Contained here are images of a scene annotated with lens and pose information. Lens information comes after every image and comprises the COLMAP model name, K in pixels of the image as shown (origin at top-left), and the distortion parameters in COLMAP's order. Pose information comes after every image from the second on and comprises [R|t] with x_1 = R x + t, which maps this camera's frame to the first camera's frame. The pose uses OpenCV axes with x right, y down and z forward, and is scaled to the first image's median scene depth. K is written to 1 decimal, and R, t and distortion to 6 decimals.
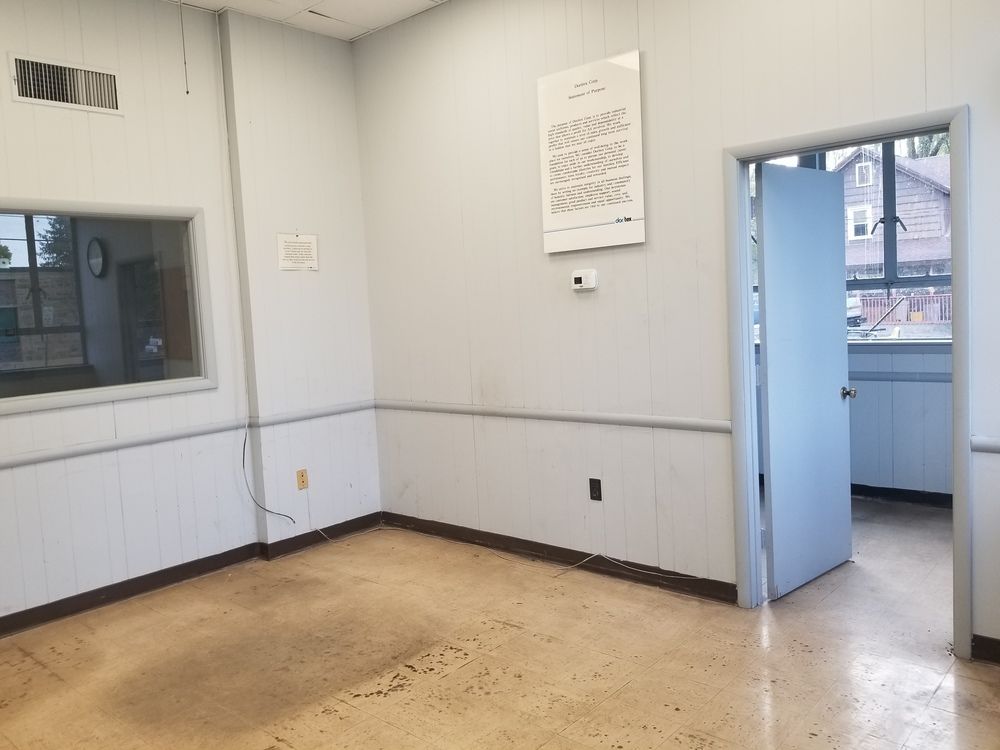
lens RADIAL K [[816.1, 0, 470.2], [0, 816.1, 363.7], [0, 0, 1]] dist [0.072675, -0.132712]
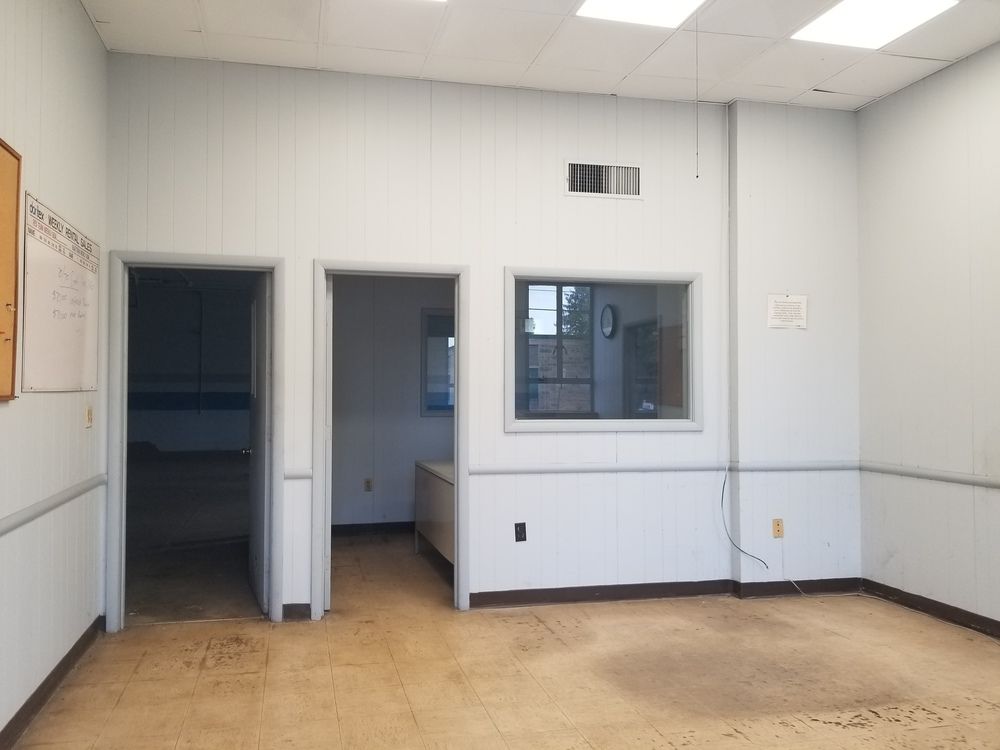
lens RADIAL K [[832.9, 0, 499.2], [0, 832.9, 371.9], [0, 0, 1]] dist [0.029471, 0.002712]
pose [[0.853968, 0.038804, -0.518877, 0.044156], [-0.078683, 0.995378, -0.055057, 0.038739], [0.514342, 0.087844, 0.853074, -0.125067]]
